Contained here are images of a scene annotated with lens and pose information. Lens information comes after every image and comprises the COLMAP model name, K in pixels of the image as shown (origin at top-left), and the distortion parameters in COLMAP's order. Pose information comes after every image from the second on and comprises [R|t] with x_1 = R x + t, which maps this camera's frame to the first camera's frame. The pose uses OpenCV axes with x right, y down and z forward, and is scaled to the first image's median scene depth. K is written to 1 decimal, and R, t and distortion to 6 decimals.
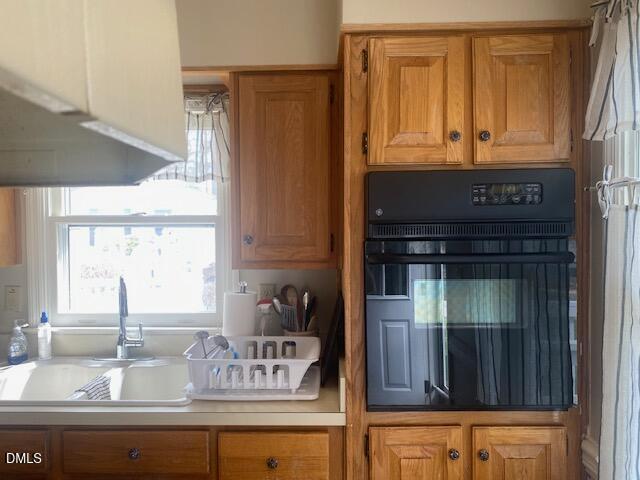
lens RADIAL K [[492.4, 0, 314.8], [0, 492.4, 238.1], [0, 0, 1]] dist [0.051144, -0.068939]
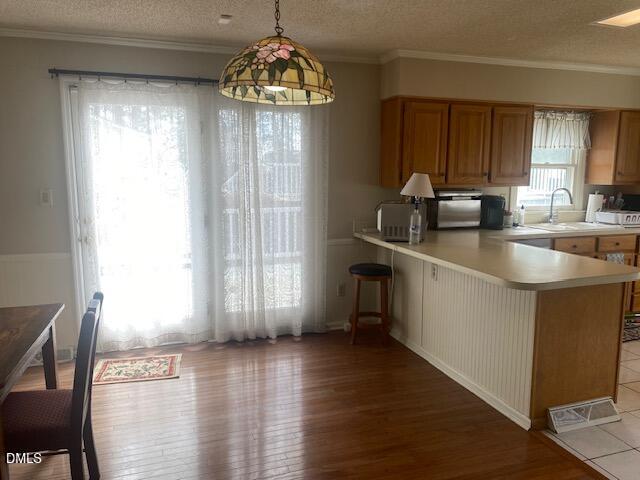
lens RADIAL K [[495.9, 0, 317.5], [0, 495.9, 247.4], [0, 0, 1]] dist [0.009150, 0.000656]
pose [[0.935103, -0.045820, 0.351401, -2.586485], [0.002894, 0.992560, 0.121721, 0.068208], [-0.354364, -0.112805, 0.928279, -0.965843]]
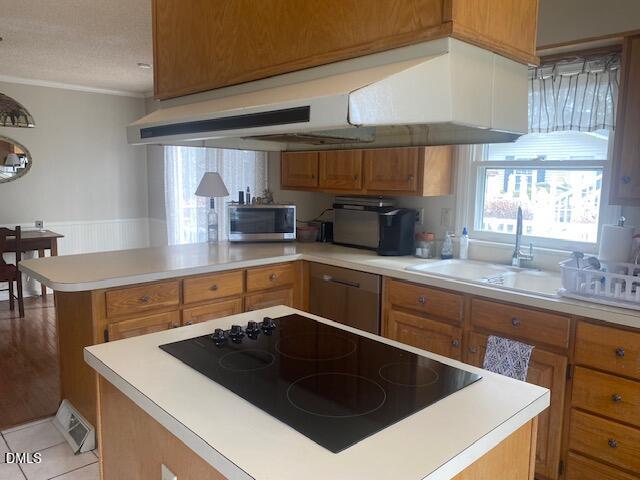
lens RADIAL K [[492.4, 0, 314.8], [0, 492.4, 238.1], [0, 0, 1]] dist [0.051144, -0.068939]
pose [[0.699616, 0.108246, -0.706272, 0.195874], [-0.034820, 0.992449, 0.117615, 0.027096], [0.713670, -0.057693, 0.698102, -0.369538]]
